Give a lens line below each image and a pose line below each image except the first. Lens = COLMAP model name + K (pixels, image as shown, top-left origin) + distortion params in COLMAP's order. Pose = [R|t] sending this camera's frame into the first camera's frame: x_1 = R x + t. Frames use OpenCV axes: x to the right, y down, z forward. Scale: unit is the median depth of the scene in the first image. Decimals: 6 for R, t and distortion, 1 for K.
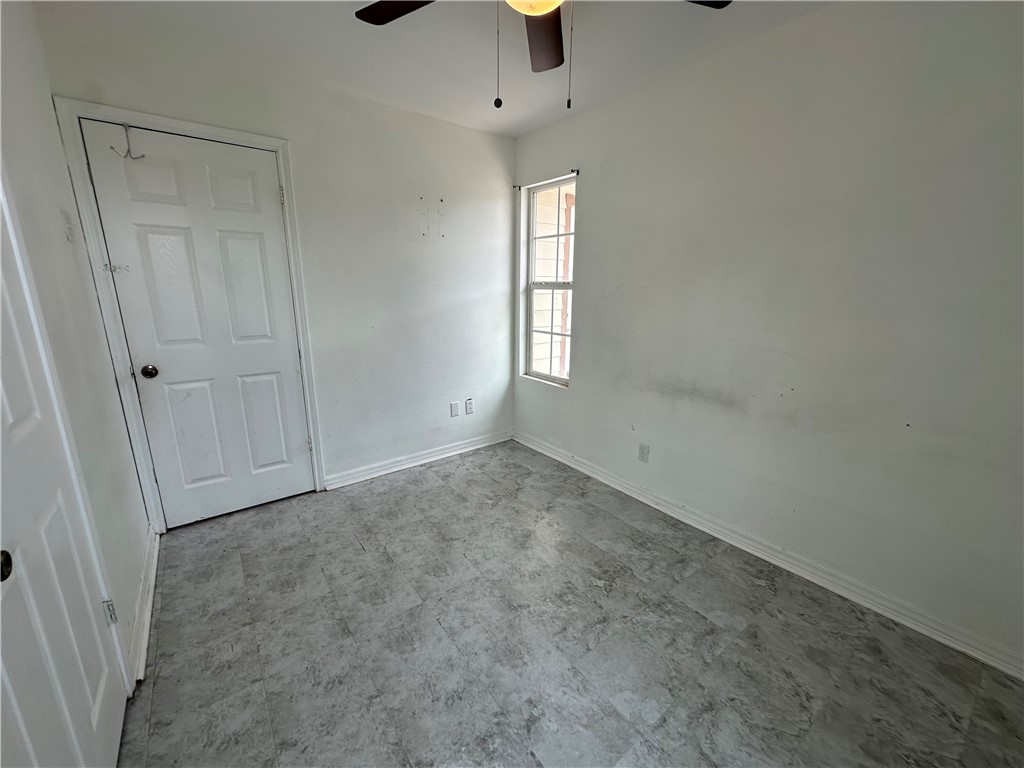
lens RADIAL K [[414.1, 0, 512.6], [0, 414.1, 381.5], [0, 0, 1]] dist [-0.001063, -0.000172]
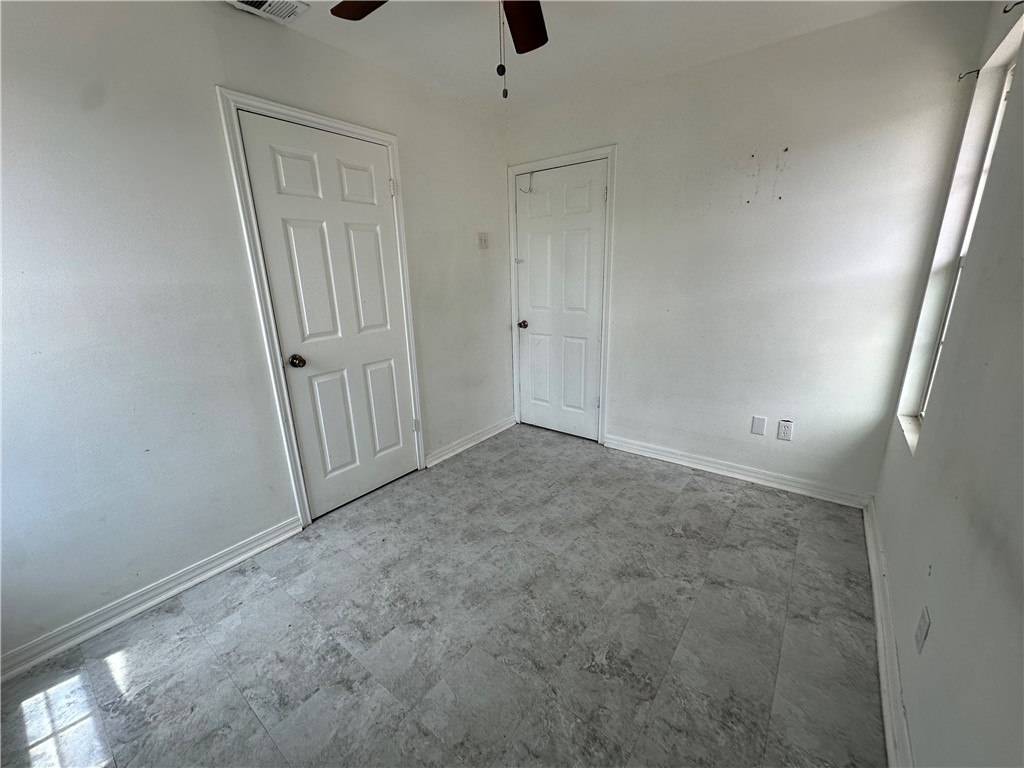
lens RADIAL K [[409.3, 0, 512.7], [0, 409.3, 386.5], [0, 0, 1]] dist [-0.002488, 0.000367]
pose [[0.255861, 0.251915, -0.933313, 0.700060], [-0.193359, 0.959276, 0.205915, -0.115869], [0.947179, 0.127779, 0.294151, 0.518477]]
